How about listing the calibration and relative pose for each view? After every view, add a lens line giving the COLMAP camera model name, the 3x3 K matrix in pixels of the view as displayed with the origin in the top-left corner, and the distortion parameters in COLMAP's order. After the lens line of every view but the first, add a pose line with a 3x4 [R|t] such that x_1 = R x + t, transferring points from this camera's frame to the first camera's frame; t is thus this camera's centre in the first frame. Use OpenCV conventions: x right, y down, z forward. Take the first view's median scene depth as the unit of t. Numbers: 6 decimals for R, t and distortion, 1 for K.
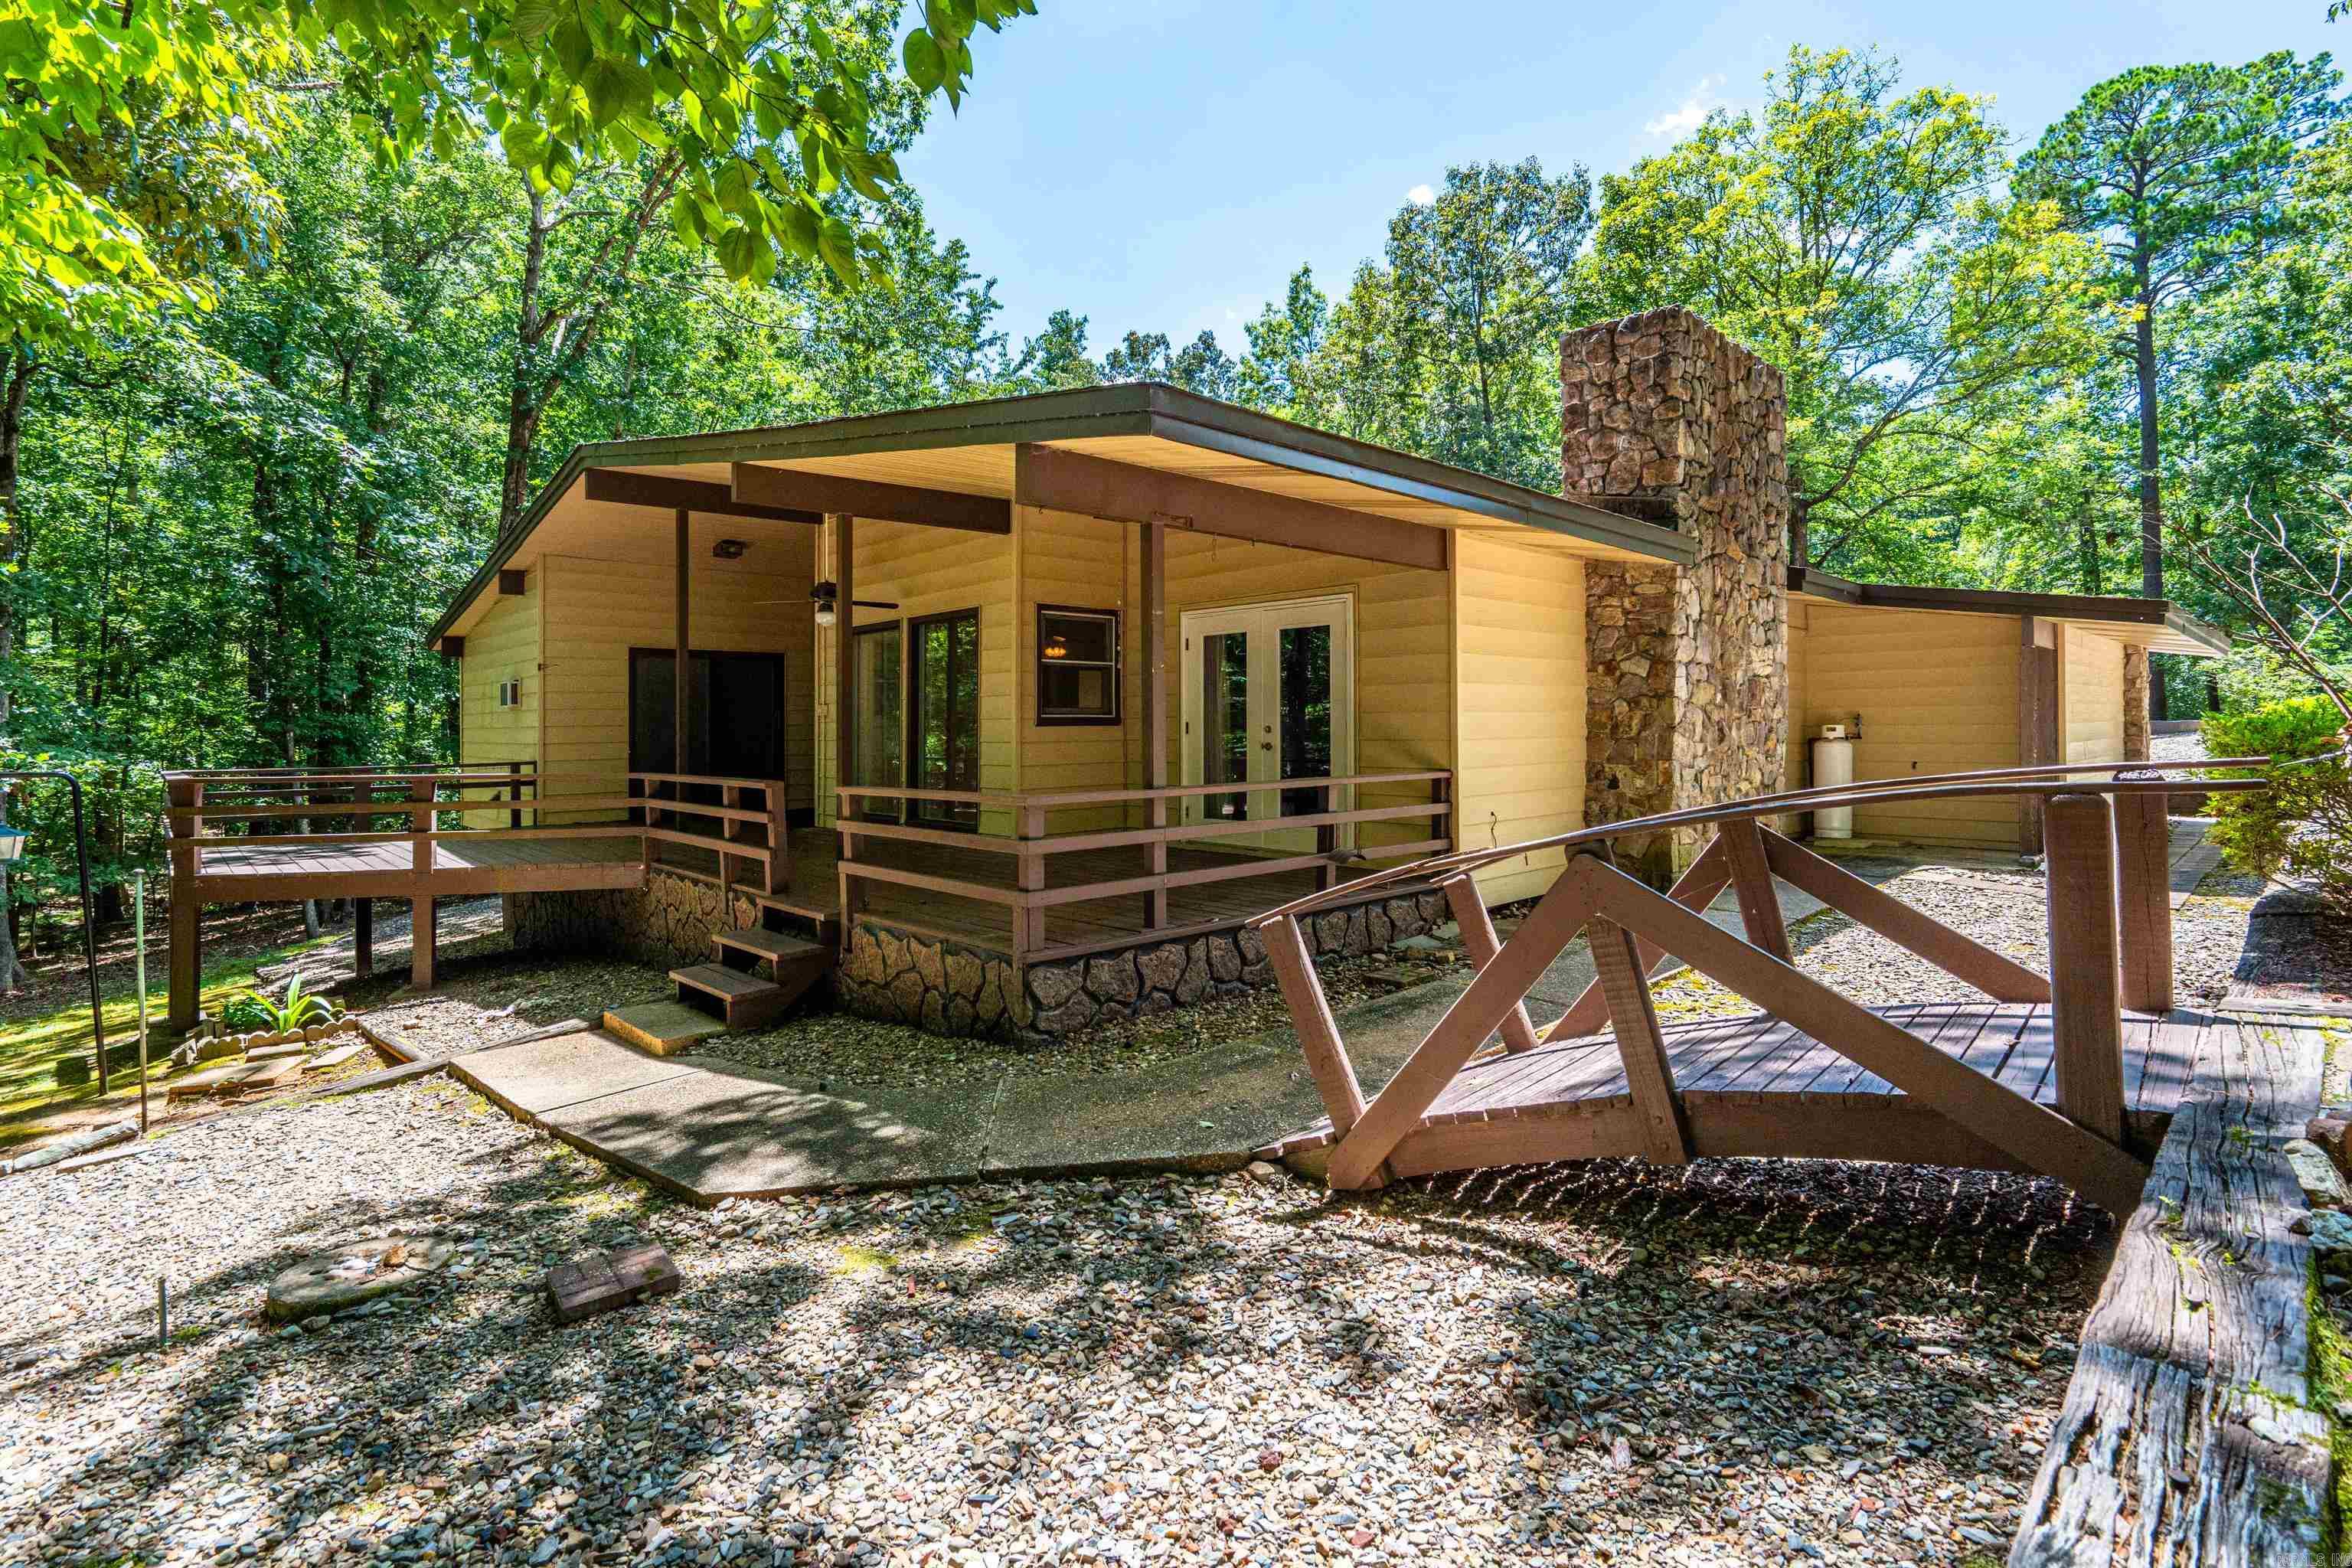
lens RADIAL K [[1058.9, 0, 1179.3], [0, 1058.9, 778.7], [0, 0, 1]] dist [-0.000105, 0.000319]
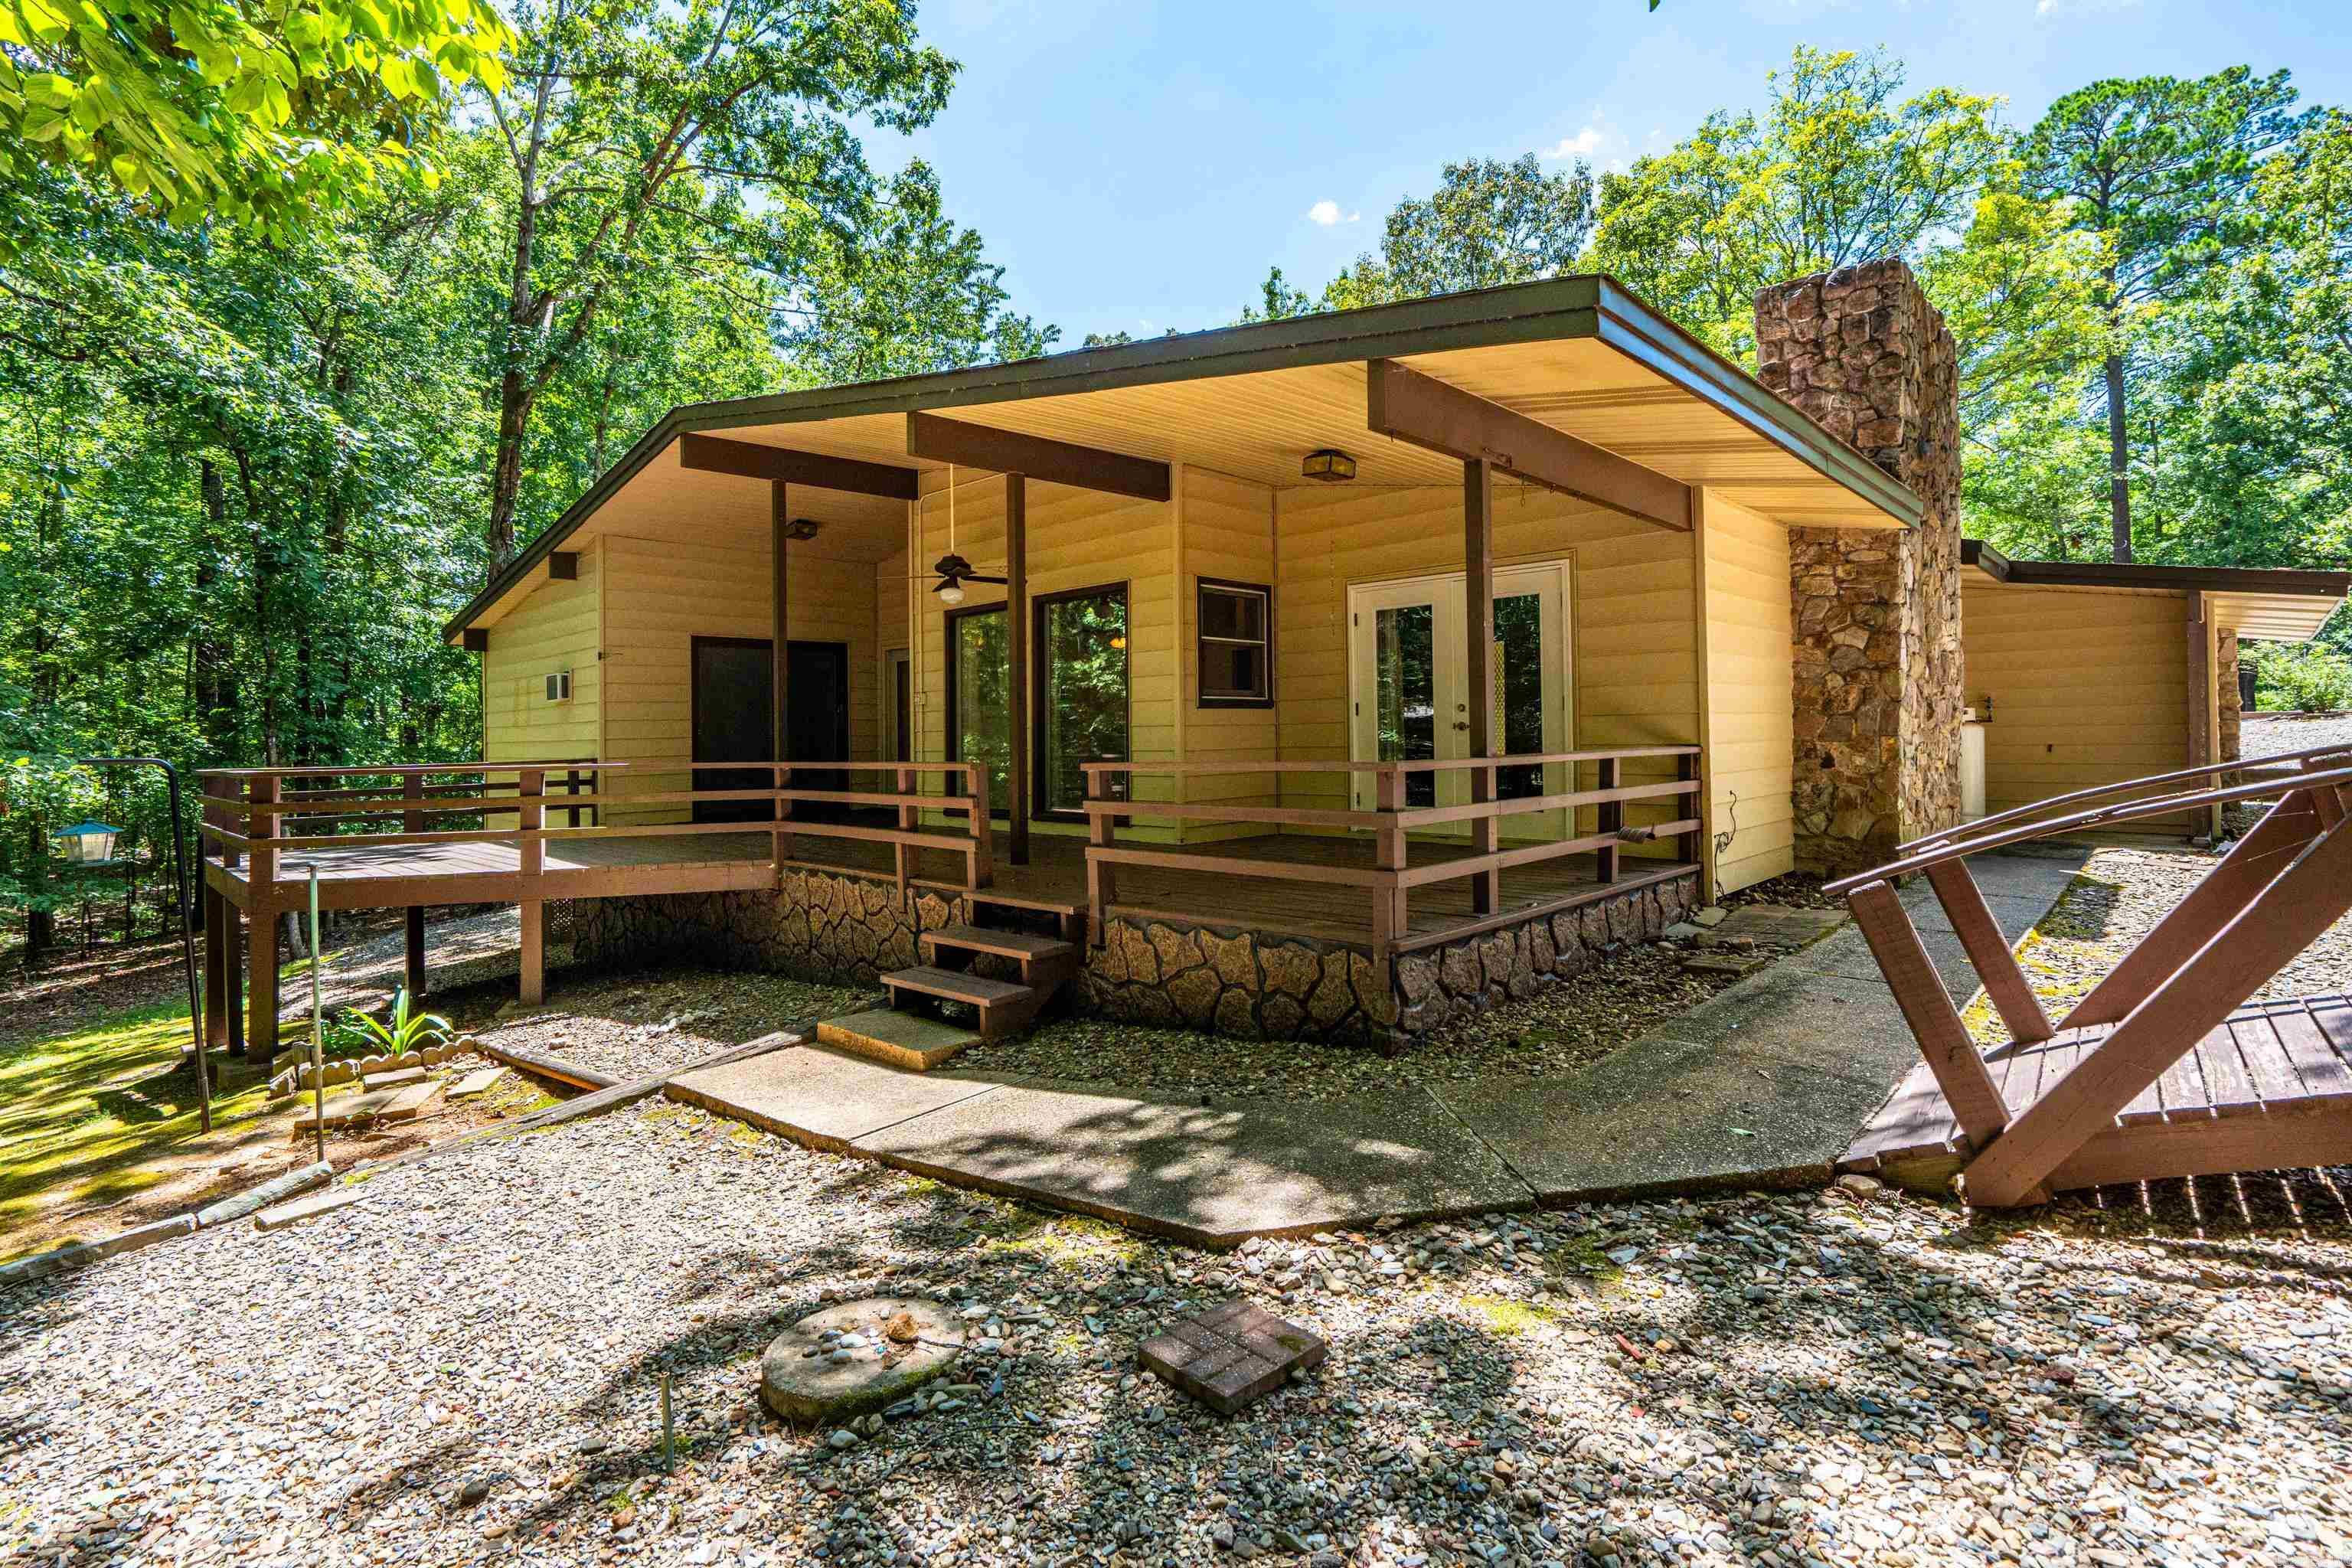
lens RADIAL K [[1061.0, 0, 1176.0], [0, 1061.0, 784.0], [0, 0, 1]] dist [-0.000794, -0.000258]
pose [[0.998850, -0.010699, 0.046745, -0.218771], [0.010853, 0.999936, -0.003041, 0.021137], [-0.046710, 0.003545, 0.998902, 0.080244]]
